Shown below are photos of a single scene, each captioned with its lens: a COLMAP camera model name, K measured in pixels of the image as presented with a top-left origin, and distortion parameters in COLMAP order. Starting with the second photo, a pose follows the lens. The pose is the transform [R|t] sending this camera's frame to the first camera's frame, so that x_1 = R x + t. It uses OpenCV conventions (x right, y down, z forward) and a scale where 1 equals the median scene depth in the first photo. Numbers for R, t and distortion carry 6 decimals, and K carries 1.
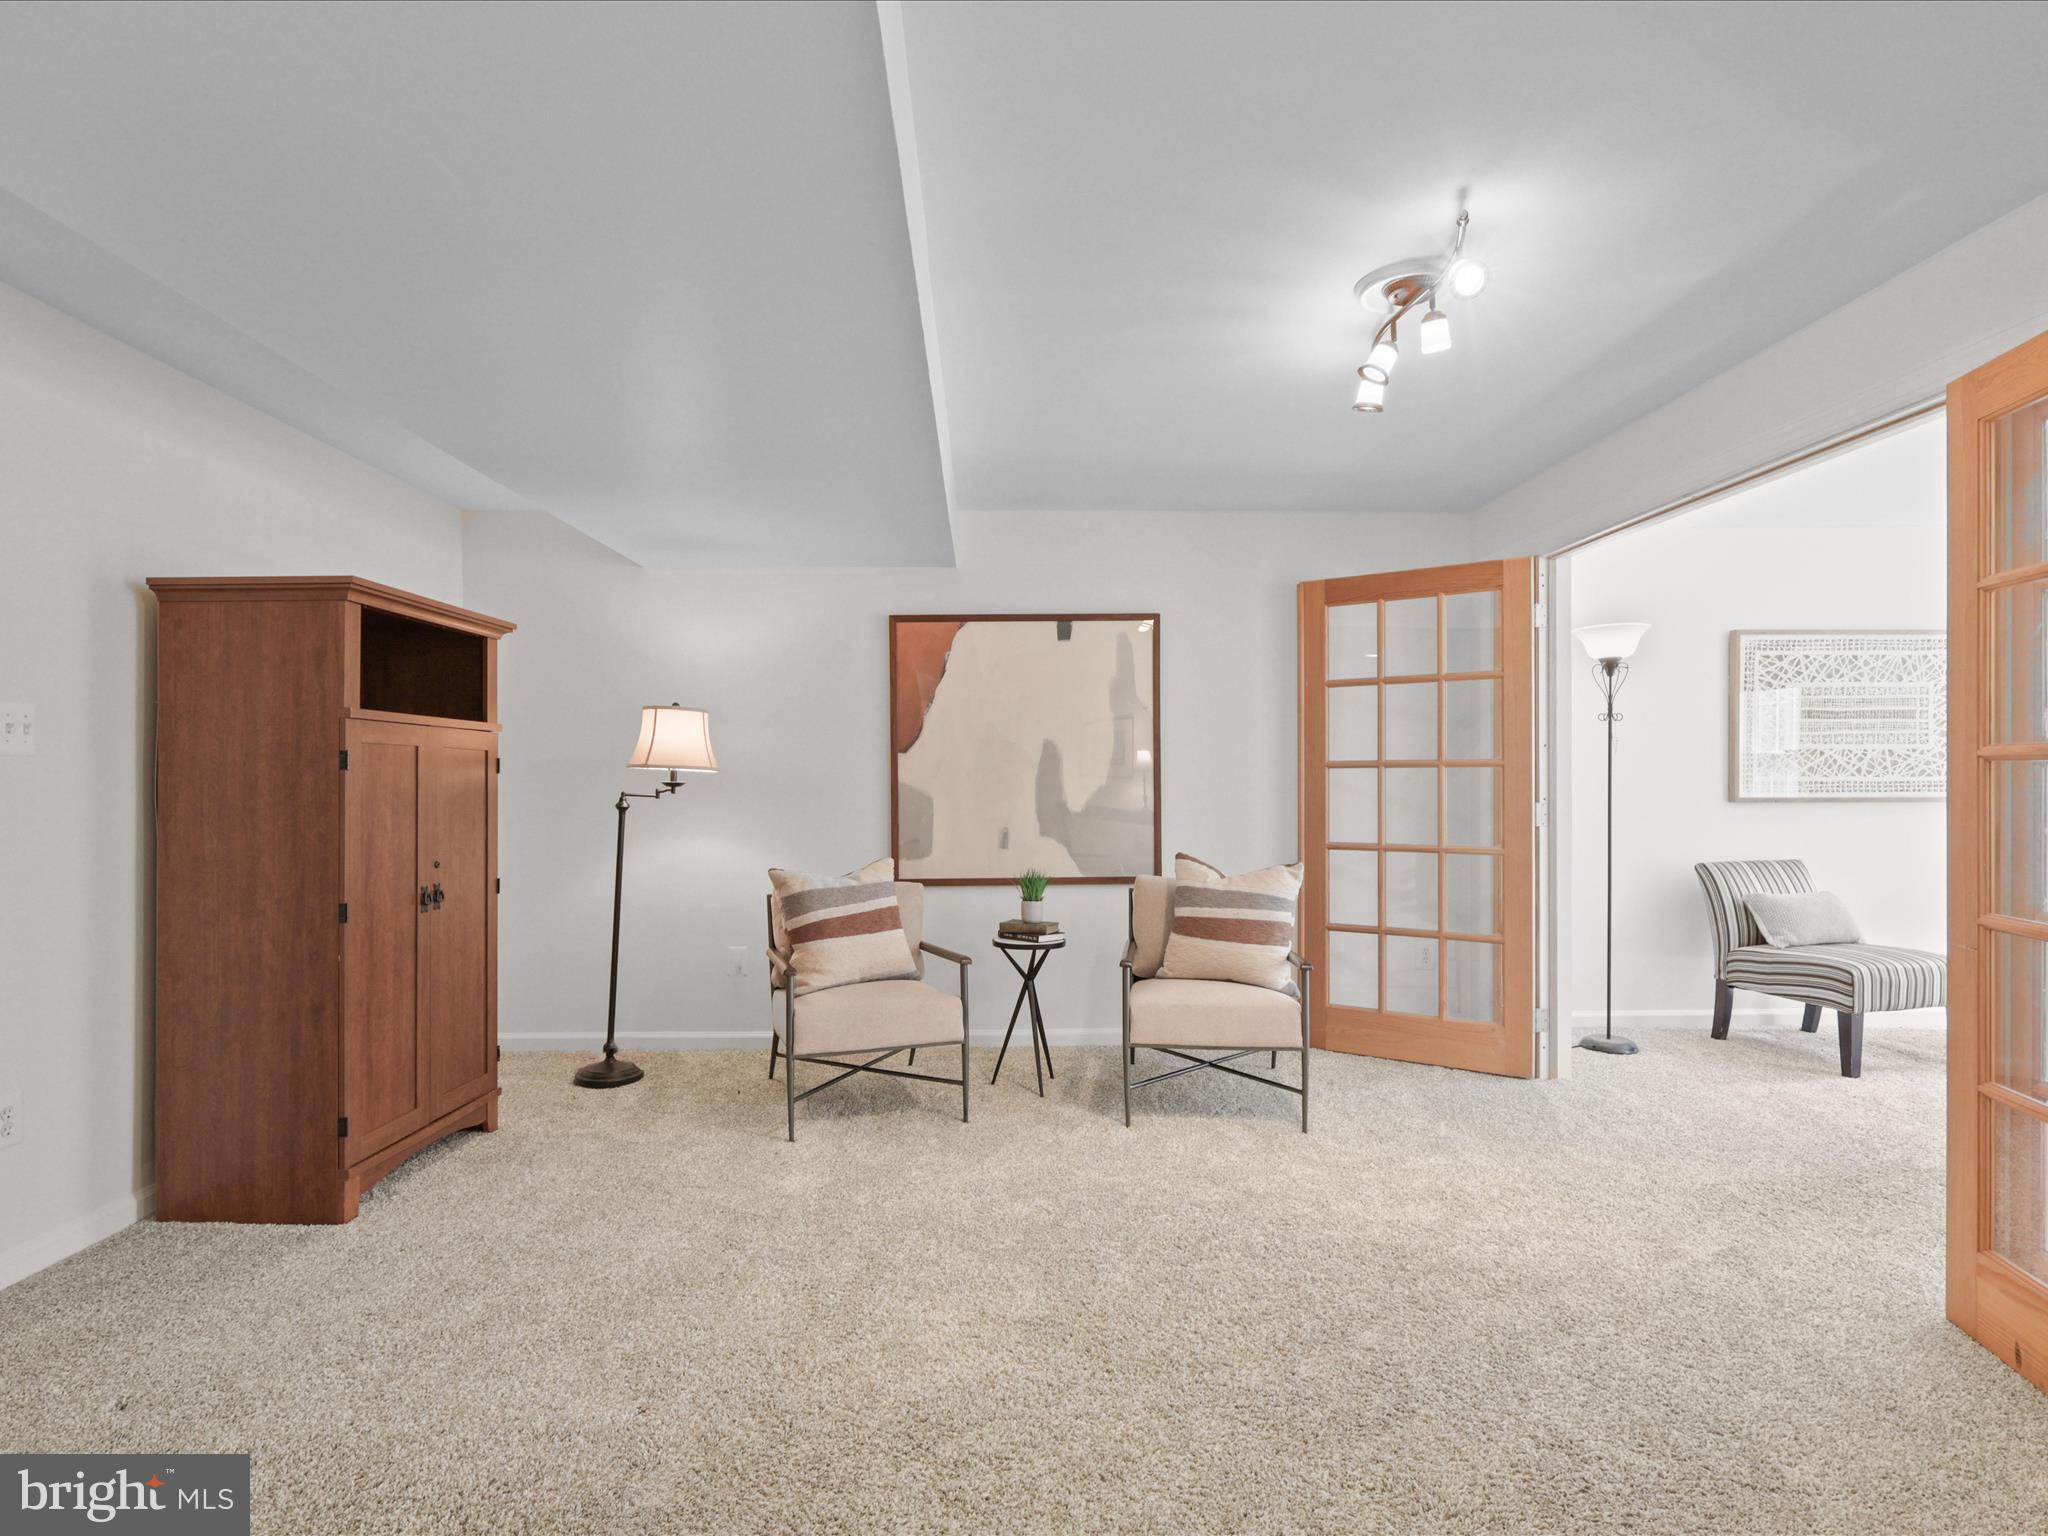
lens RADIAL K [[1071.0, 0, 1017.2], [0, 1071.0, 772.3], [0, 0, 1]] dist [-0.000496, 0.001766]
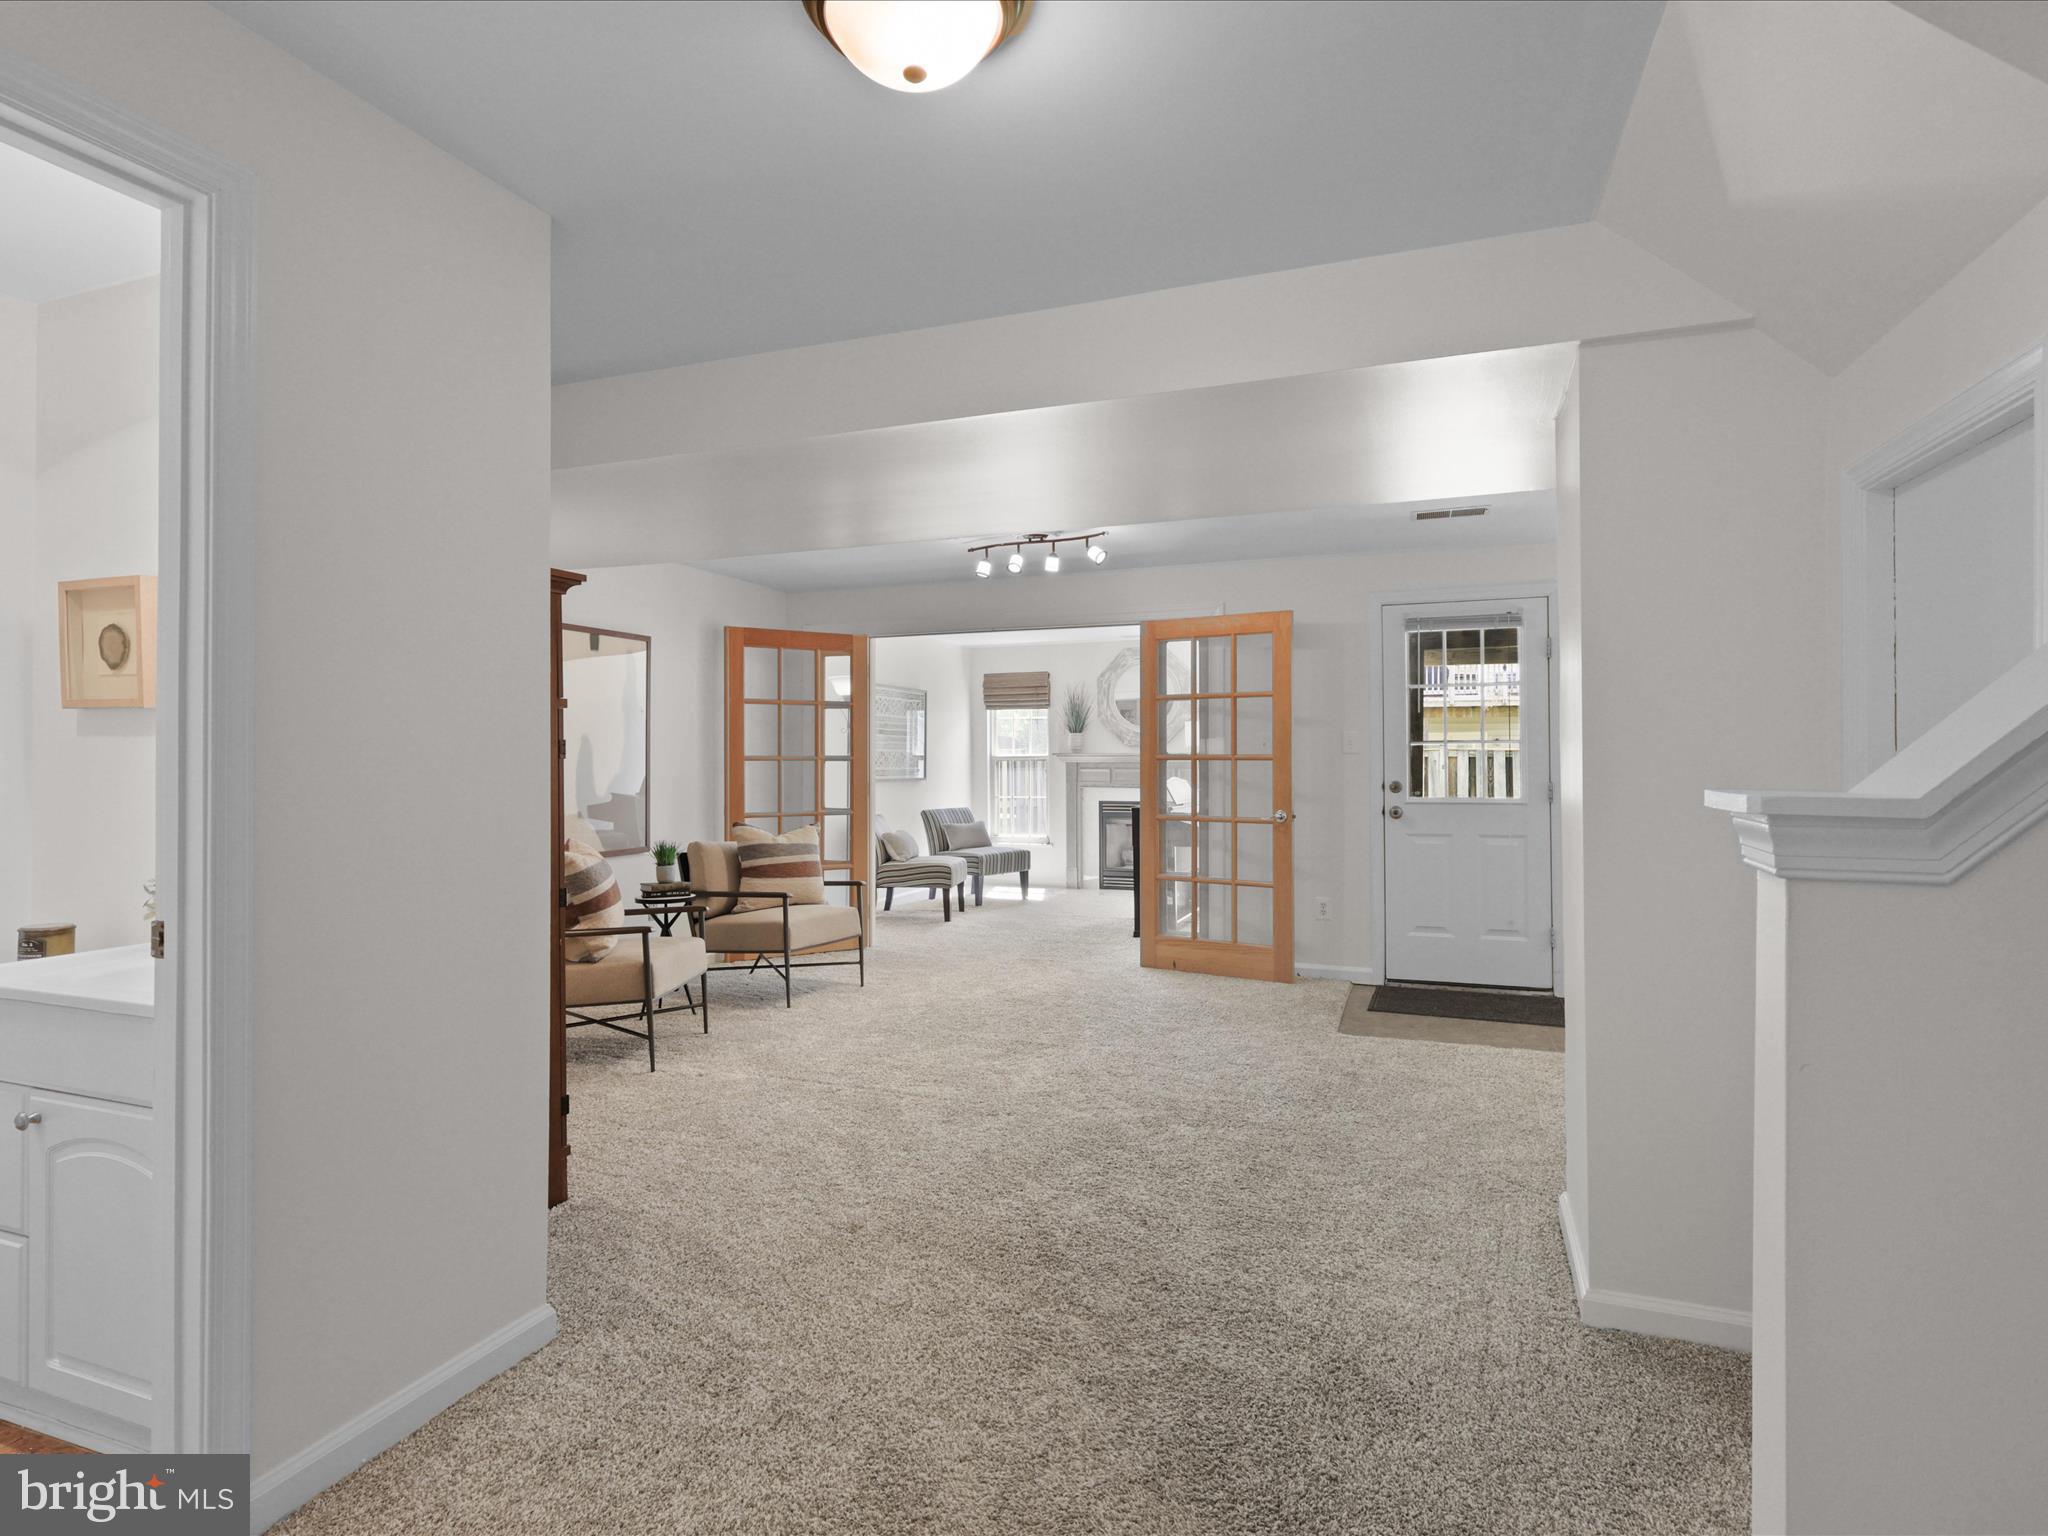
lens RADIAL K [[1071.0, 0, 1017.2], [0, 1071.0, 772.3], [0, 0, 1]] dist [-0.000496, 0.001766]
pose [[0.381914, -0.004208, 0.924188, -0.858443], [-0.001693, 0.999985, 0.005253, 0.002861], [-0.924196, -0.003571, 0.381902, 0.126024]]
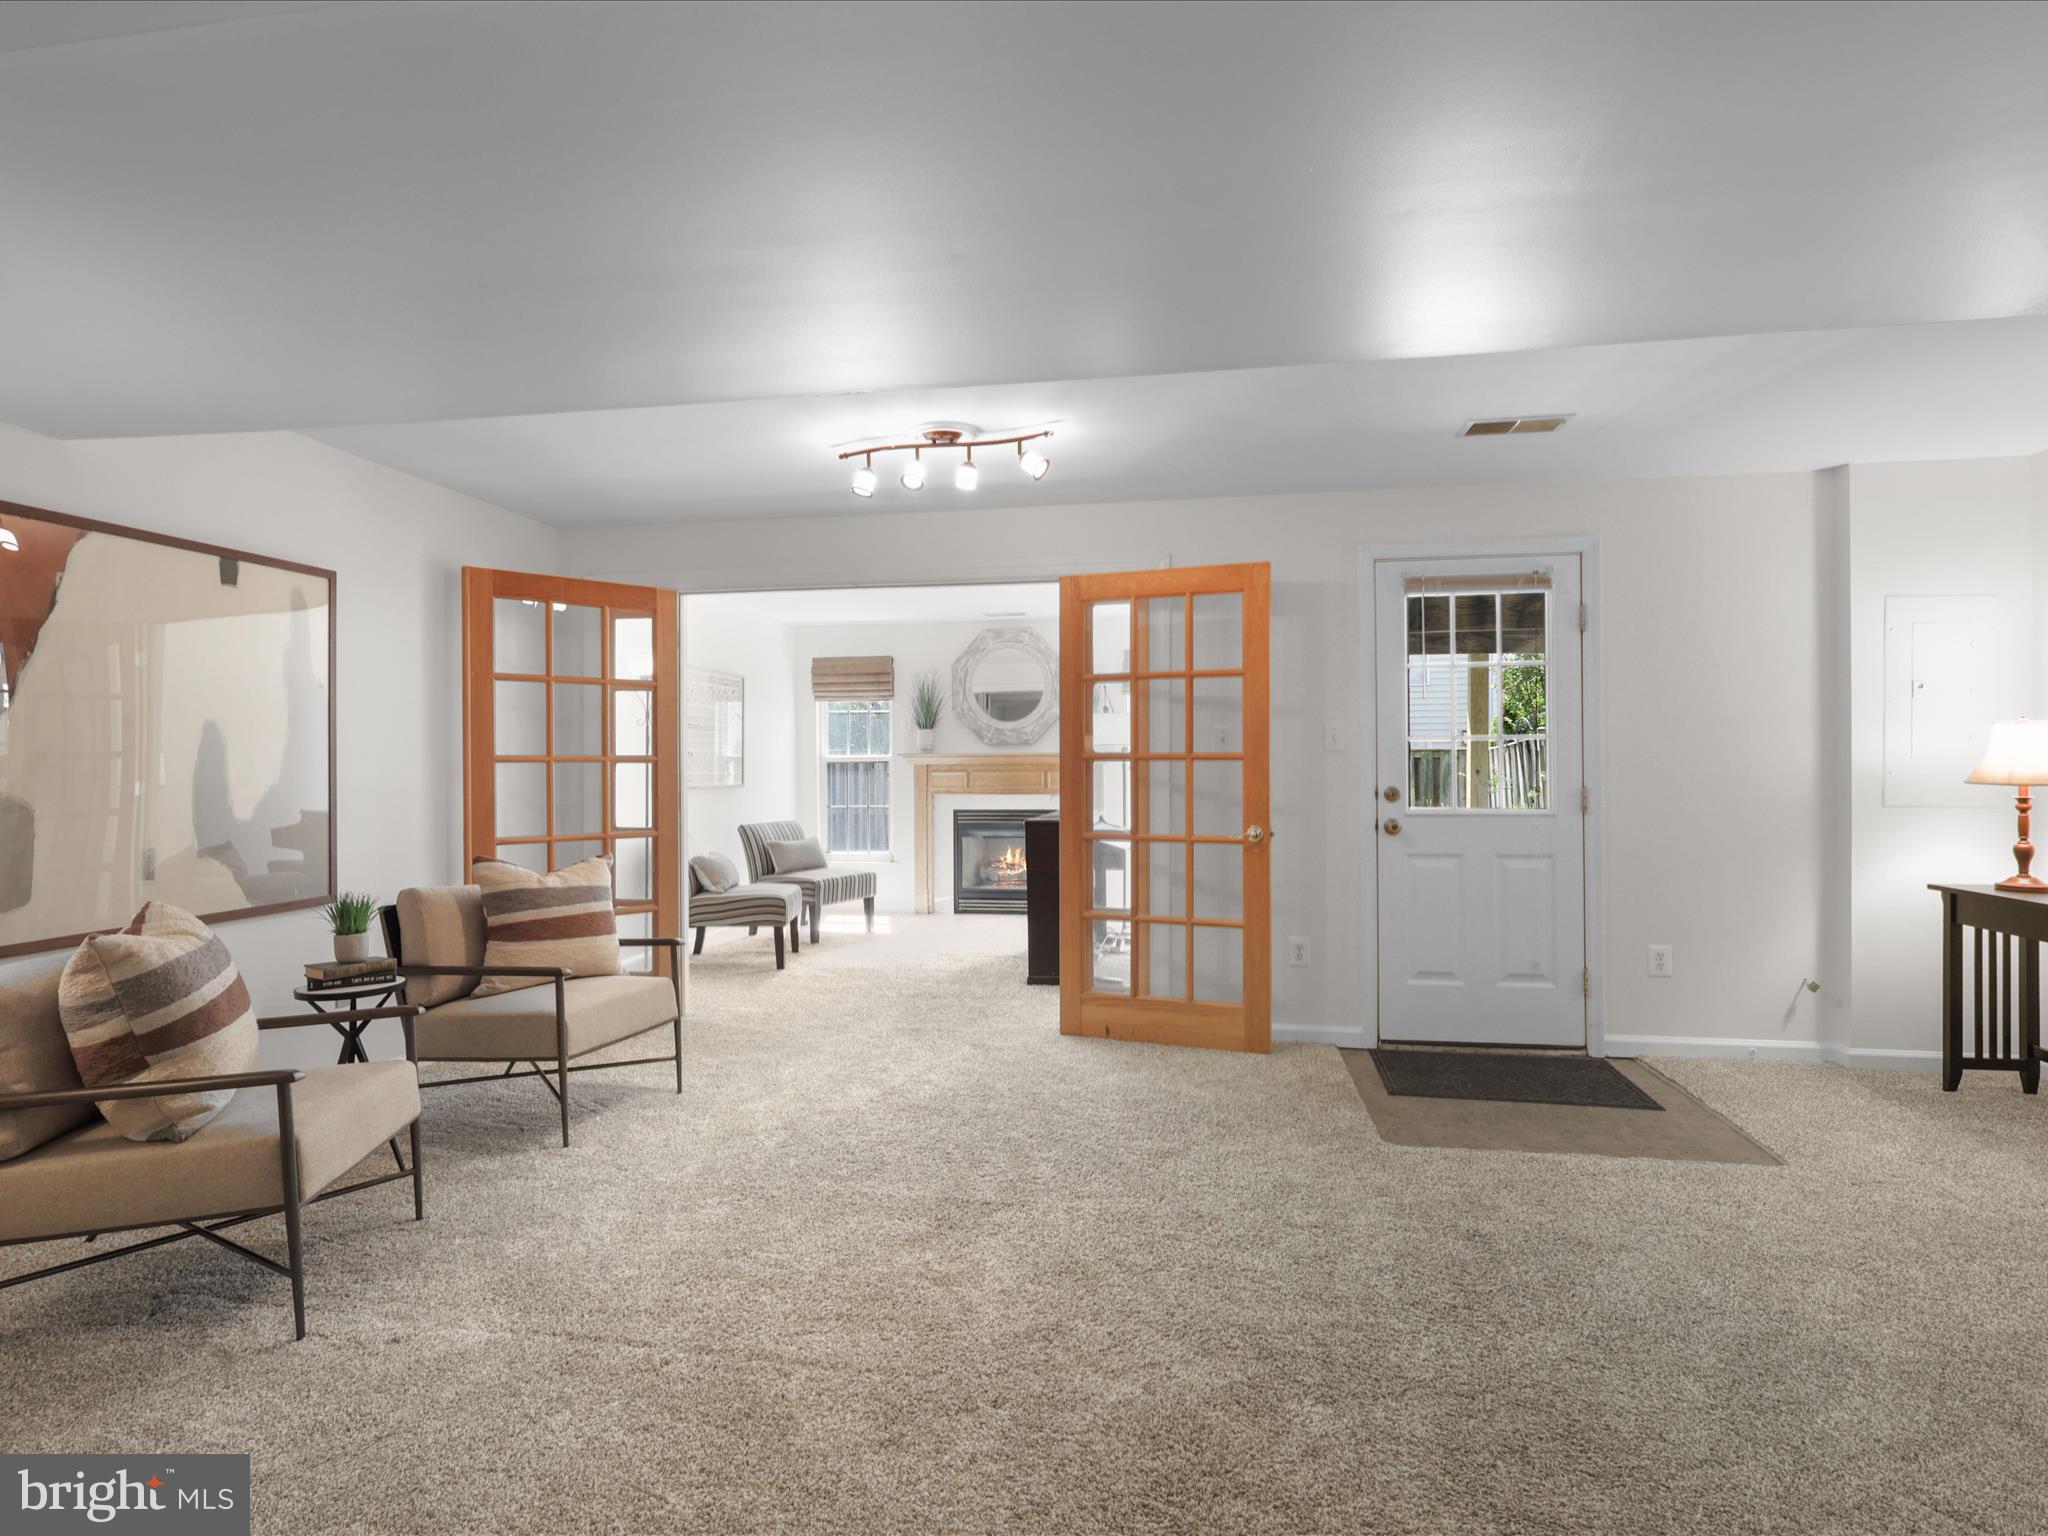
lens RADIAL K [[1070.5, 0, 1020.7], [0, 1070.5, 773.9], [0, 0, 1]] dist [-0.000259, 0.000631]
pose [[0.194692, -0.005564, 0.980849, -0.561784], [0.001702, 0.999984, 0.005334, 0.001568], [-0.980863, 0.000631, 0.194698, 0.332476]]
